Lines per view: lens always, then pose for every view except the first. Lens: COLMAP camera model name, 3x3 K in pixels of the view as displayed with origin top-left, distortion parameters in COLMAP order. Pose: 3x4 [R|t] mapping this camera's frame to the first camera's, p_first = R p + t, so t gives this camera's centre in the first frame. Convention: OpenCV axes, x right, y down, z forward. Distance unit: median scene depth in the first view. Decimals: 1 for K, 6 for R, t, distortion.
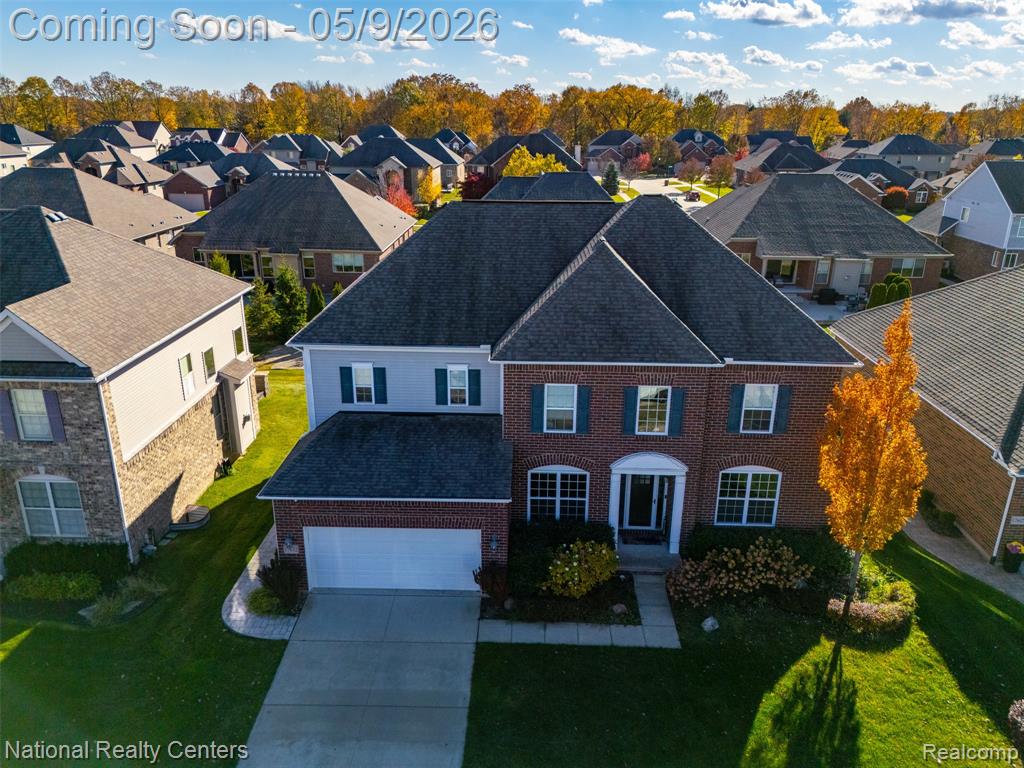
lens RADIAL K [[749.3, 0, 514.8], [0, 749.3, 383.6], [0, 0, 1]] dist [0.071521, -0.078076]
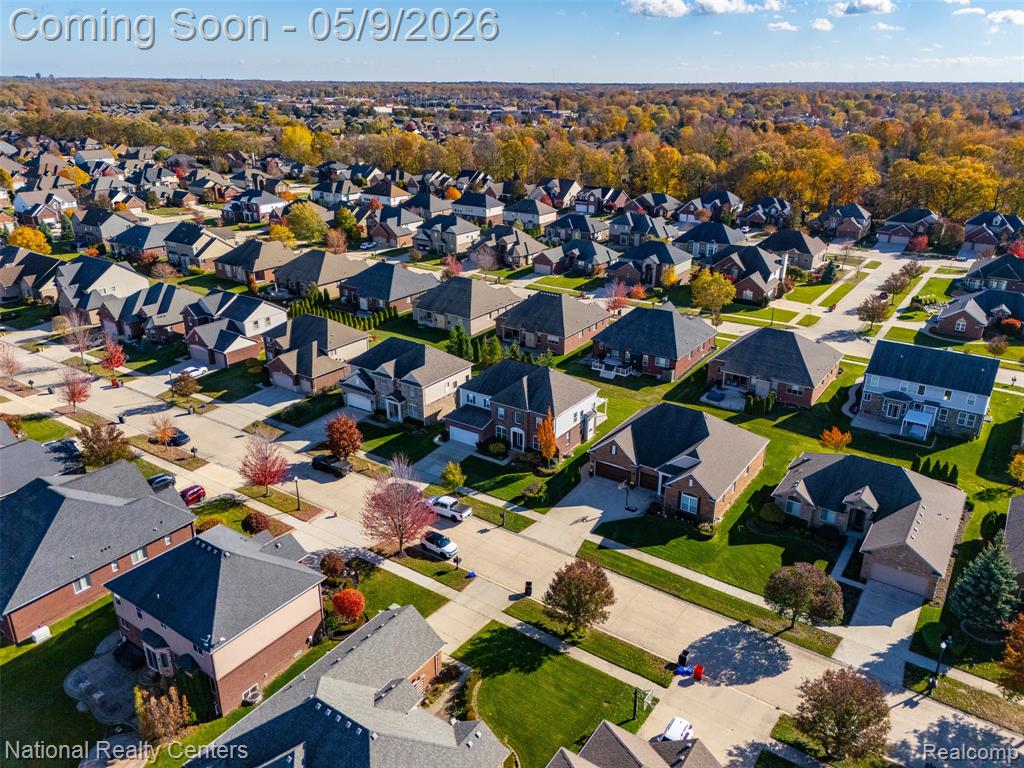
lens RADIAL K [[752.1, 0, 517.3], [0, 752.1, 384.0], [0, 0, 1]] dist [0.072585, -0.074558]
pose [[0.839572, 0.196042, -0.506642, 2.264894], [-0.178821, 0.980373, 0.083020, -0.503786], [0.512973, 0.020897, 0.858150, -2.681198]]
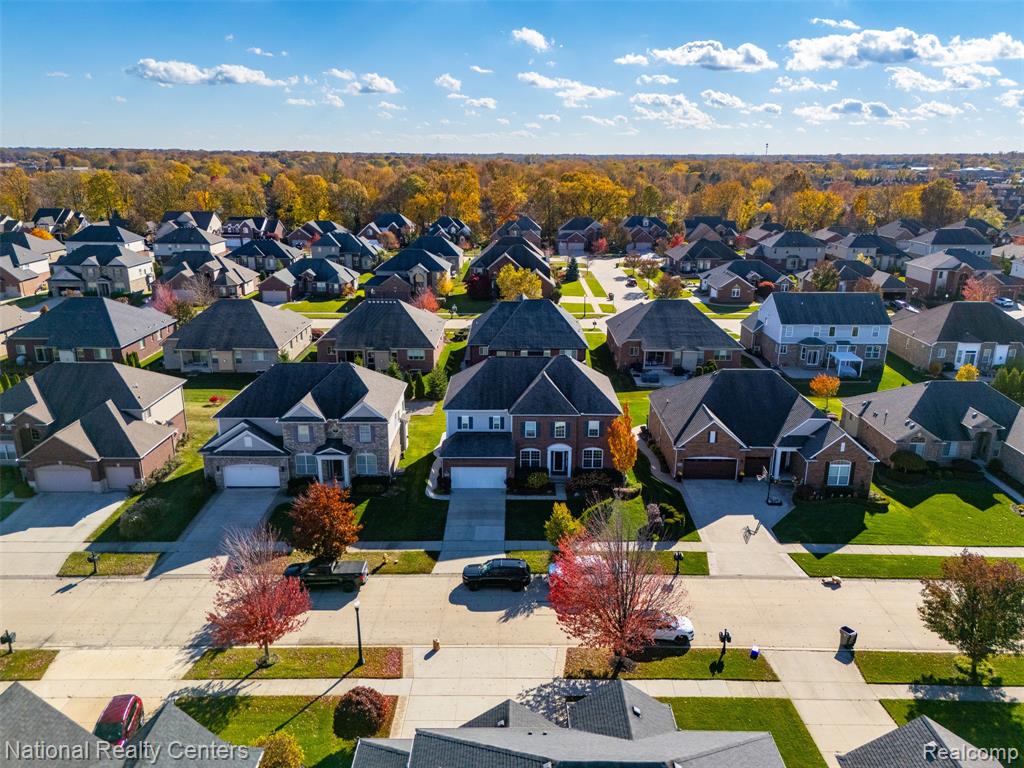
lens RADIAL K [[750.3, 0, 515.7], [0, 750.3, 383.2], [0, 0, 1]] dist [0.072624, -0.069594]
pose [[0.999631, -0.011794, 0.024467, -0.070780], [0.012942, 0.998797, -0.047300, -0.011806], [-0.023880, 0.047600, 0.998581, -1.996421]]
